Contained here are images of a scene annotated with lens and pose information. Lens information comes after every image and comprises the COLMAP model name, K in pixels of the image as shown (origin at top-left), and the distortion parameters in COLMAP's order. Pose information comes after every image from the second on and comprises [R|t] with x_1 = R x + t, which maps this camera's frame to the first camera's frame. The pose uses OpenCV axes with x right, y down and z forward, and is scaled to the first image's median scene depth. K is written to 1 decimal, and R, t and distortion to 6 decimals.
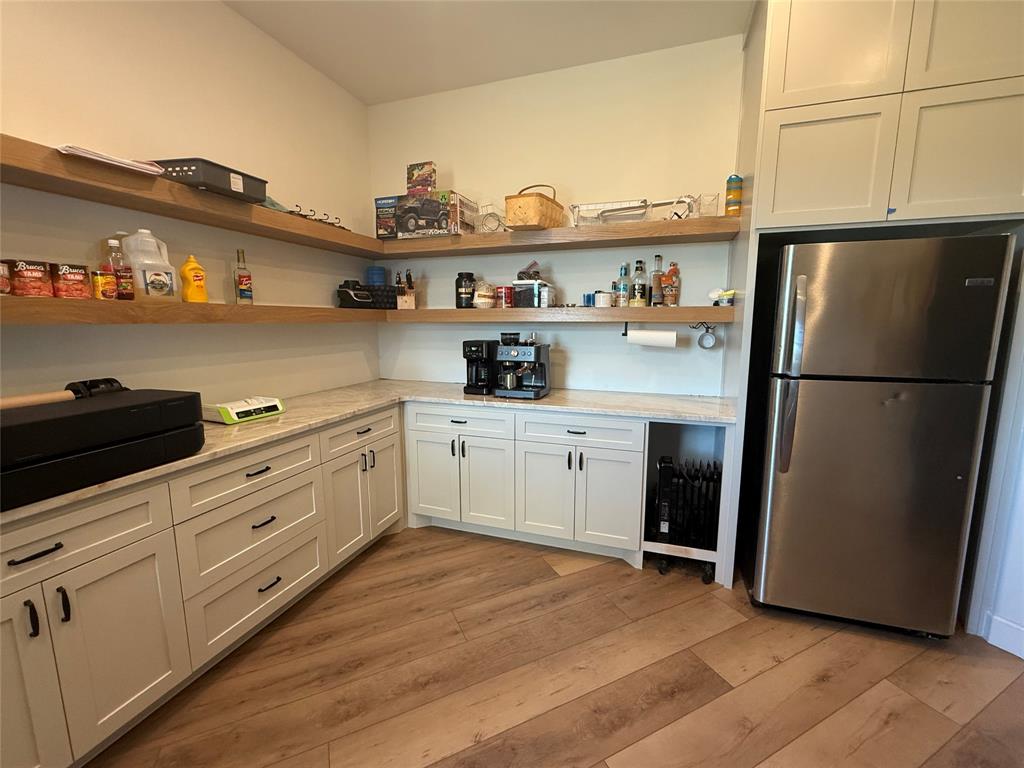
lens RADIAL K [[423.6, 0, 515.8], [0, 423.6, 386.1], [0, 0, 1]] dist [-0.002935, 0.000150]
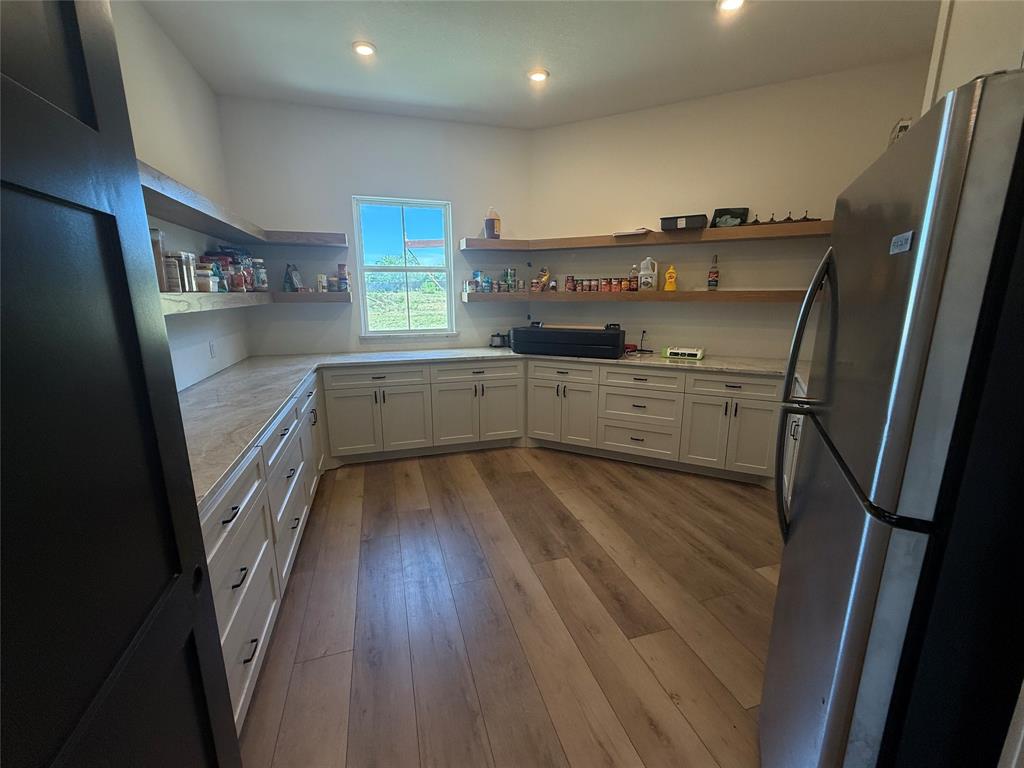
lens RADIAL K [[423.6, 0, 515.8], [0, 423.6, 386.1], [0, 0, 1]] dist [-0.002935, 0.000150]
pose [[-0.137219, 0.212293, -0.967524, 1.349810], [-0.147501, 0.961494, 0.231889, -0.133200], [0.979497, 0.174530, -0.100622, 0.631535]]
